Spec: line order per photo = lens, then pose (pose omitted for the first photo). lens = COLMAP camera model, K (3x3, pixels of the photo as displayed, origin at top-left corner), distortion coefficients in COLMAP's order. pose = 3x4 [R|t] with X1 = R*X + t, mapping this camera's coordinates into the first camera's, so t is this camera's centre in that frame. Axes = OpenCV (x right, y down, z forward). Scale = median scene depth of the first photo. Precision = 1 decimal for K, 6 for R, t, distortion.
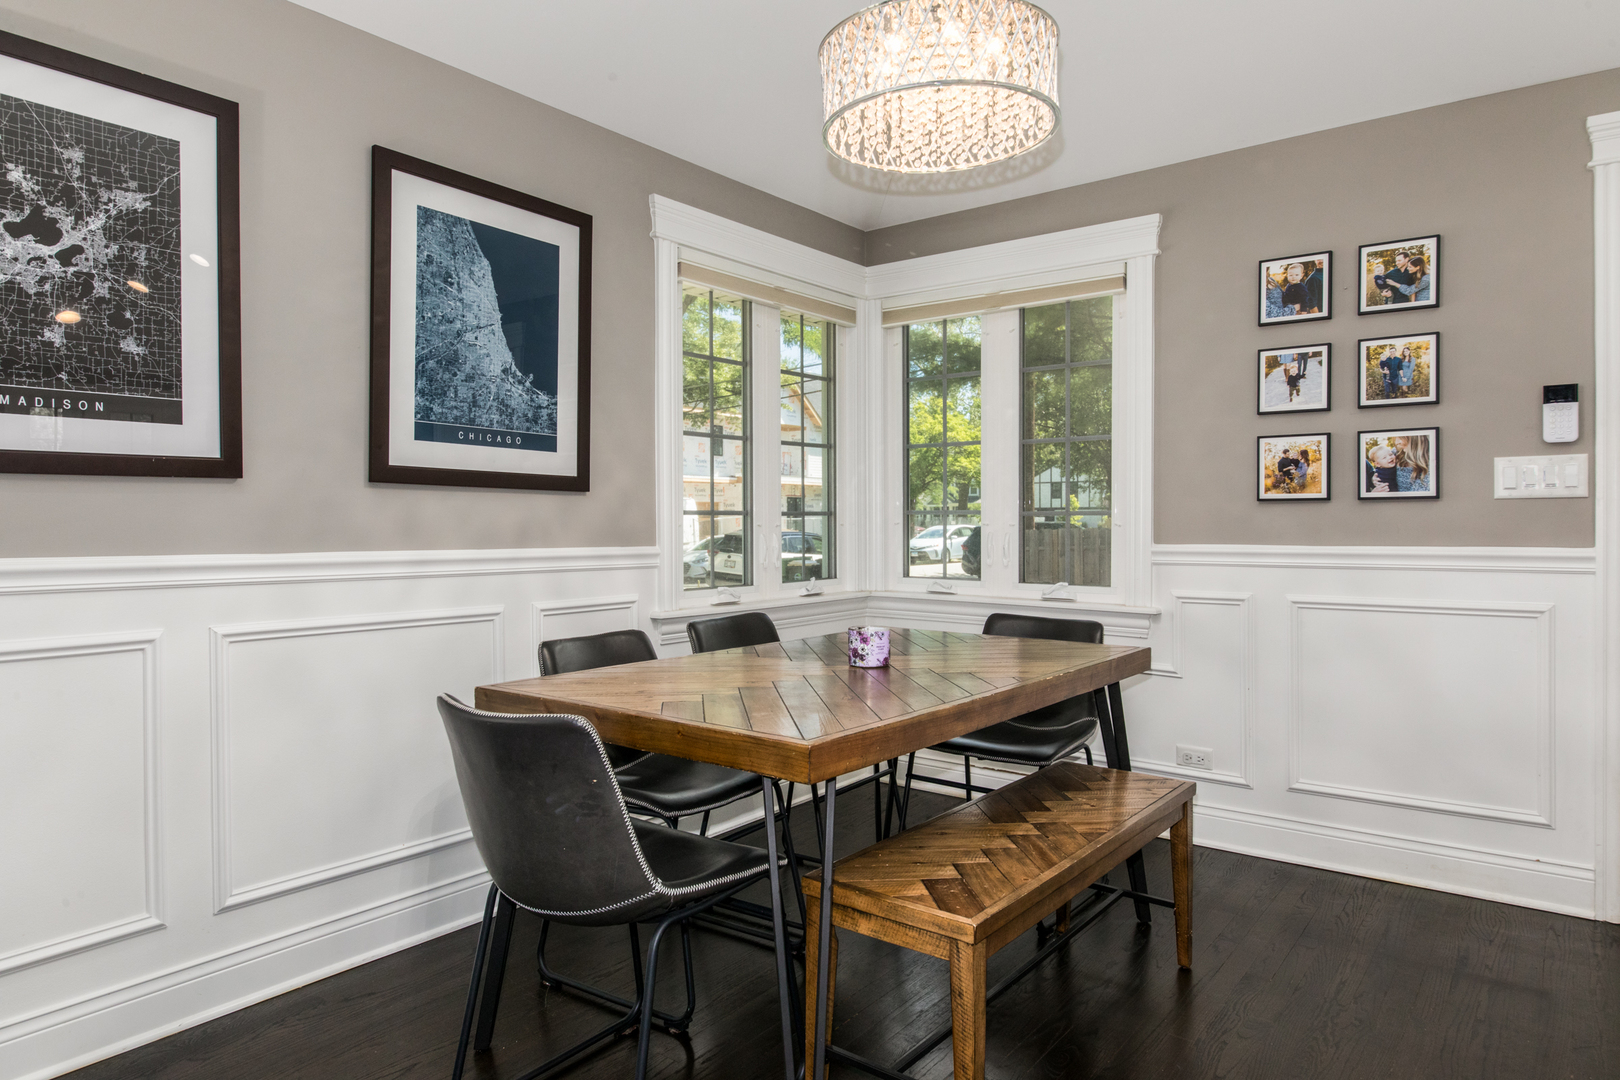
lens RADIAL K [[946.9, 0, 810.1], [0, 946.9, 534.9], [0, 0, 1]] dist [-0.020735, 0.003387]
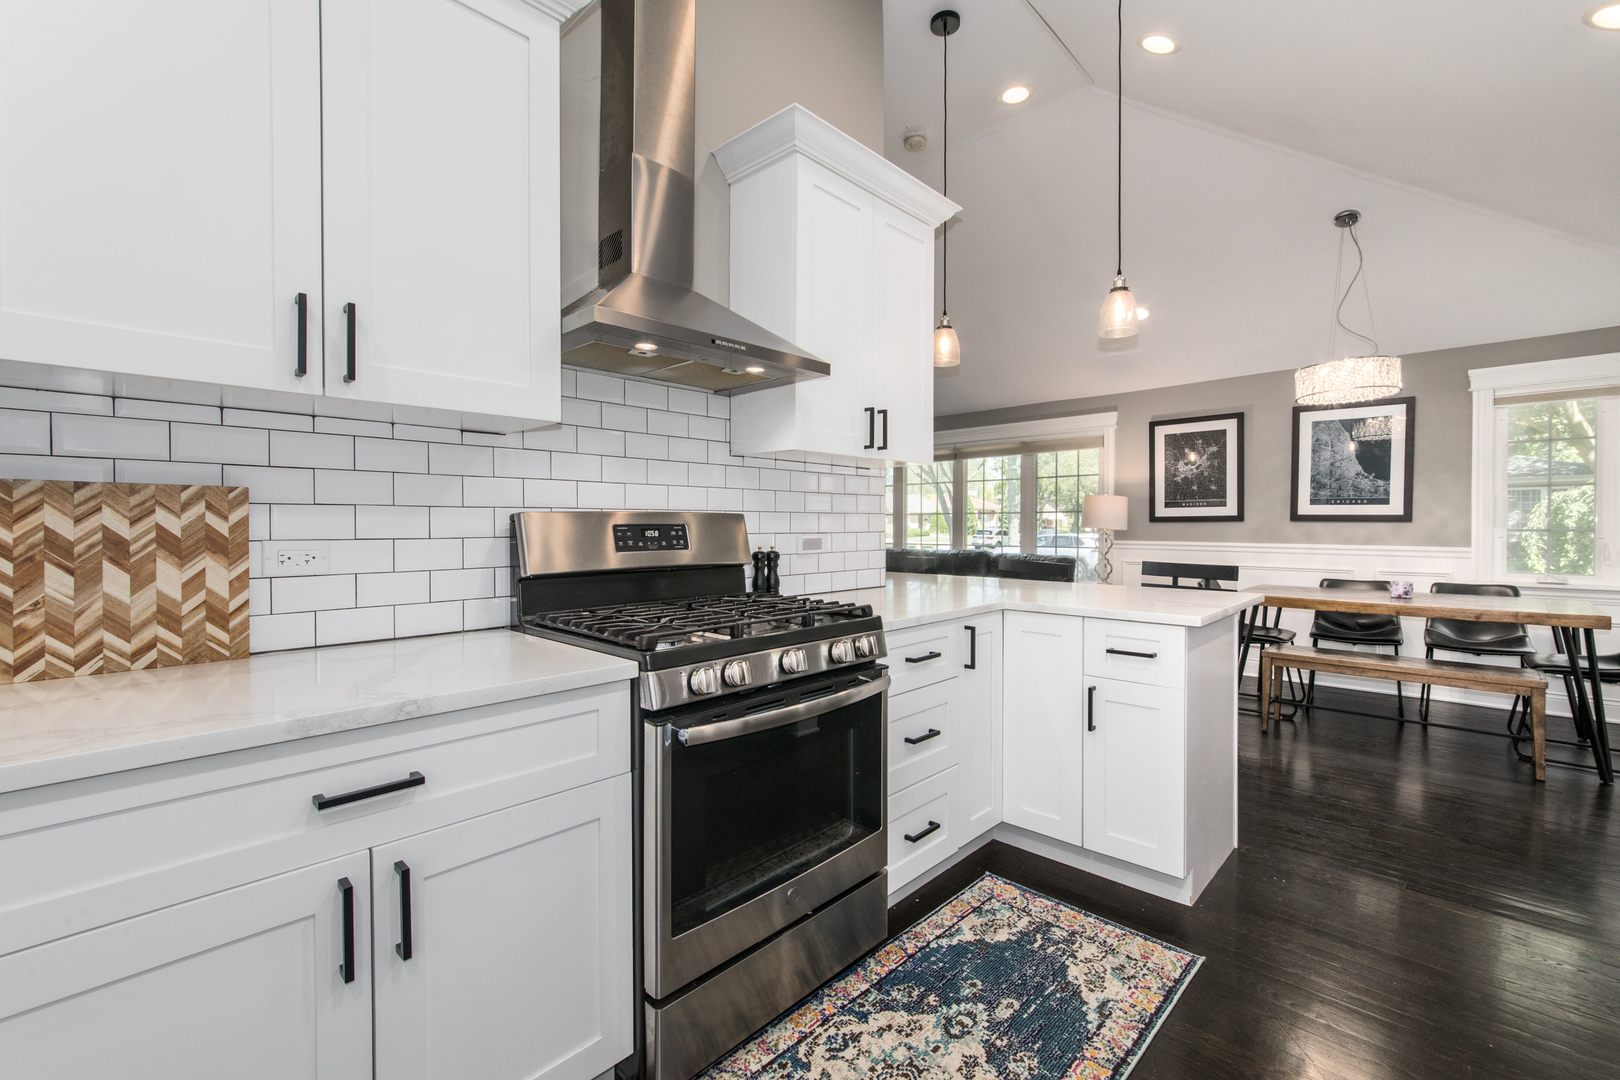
lens RADIAL K [[692.7, 0, 794.6], [0, 692.7, 535.3], [0, 0, 1]] dist [0.000940, 0.000139]
pose [[-0.091778, 0.014932, -0.995668, 1.697359], [-0.012046, 0.999798, 0.016105, -0.023935], [0.995707, 0.013472, -0.091579, -0.327987]]
